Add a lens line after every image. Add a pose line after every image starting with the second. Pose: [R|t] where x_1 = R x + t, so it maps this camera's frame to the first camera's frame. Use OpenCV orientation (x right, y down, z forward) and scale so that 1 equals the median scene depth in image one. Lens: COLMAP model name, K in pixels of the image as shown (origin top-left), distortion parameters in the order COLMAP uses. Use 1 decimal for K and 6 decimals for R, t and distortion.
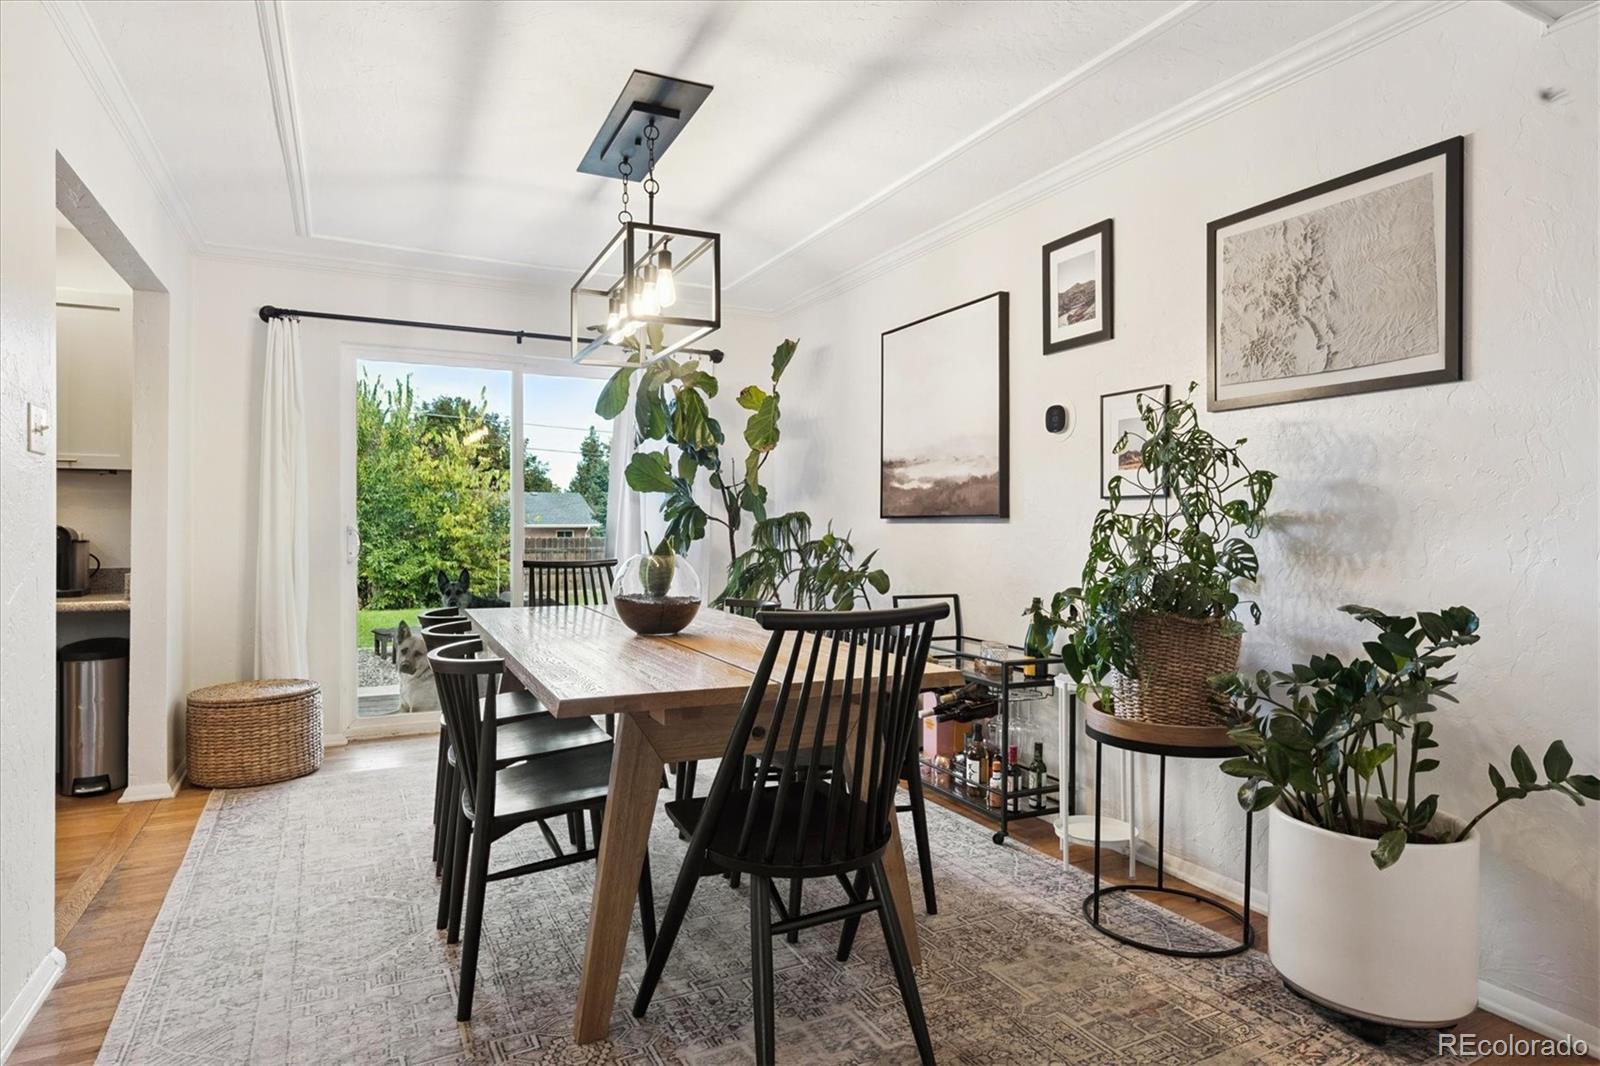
lens RADIAL K [[858.7, 0, 794.8], [0, 858.7, 528.9], [0, 0, 1]] dist [0.001275, 0.000602]
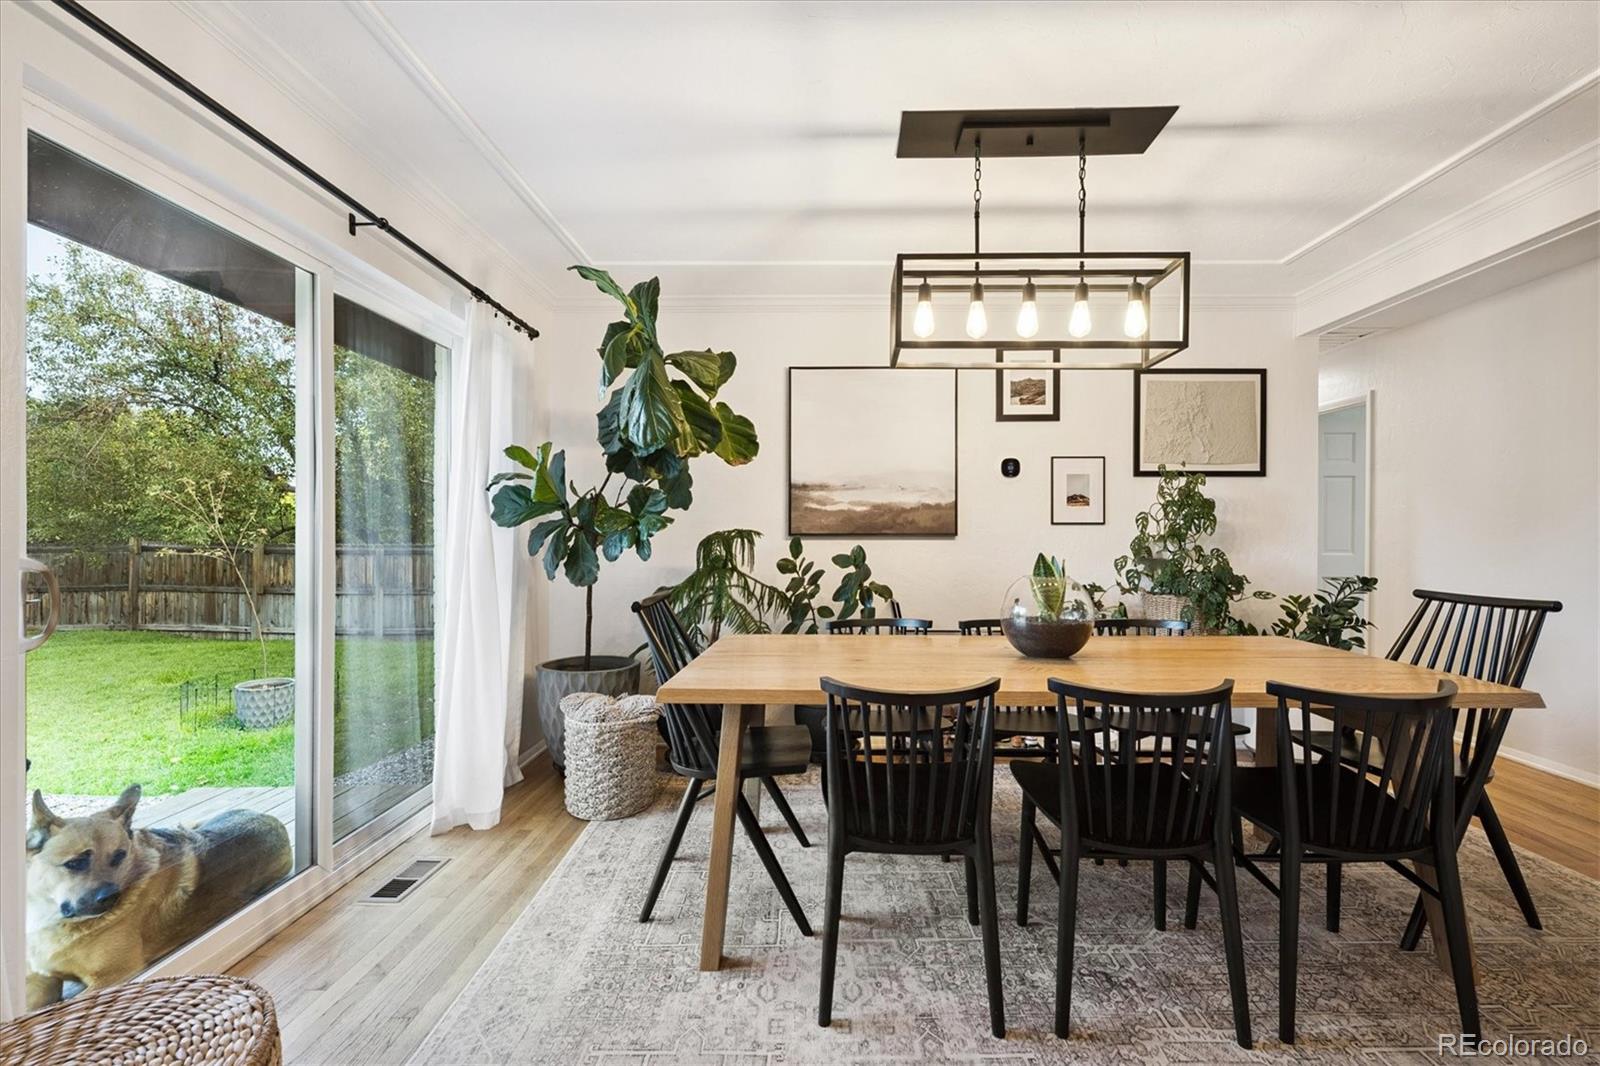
lens RADIAL K [[661.5, 0, 800.0], [0, 661.5, 533.0], [0, 0, 1]] dist [-0.001413, -0.000171]
pose [[0.492628, 0.006647, 0.870215, -0.825244], [0.005211, 0.999930, -0.010587, -0.008408], [-0.870224, 0.009750, 0.492559, 0.752458]]
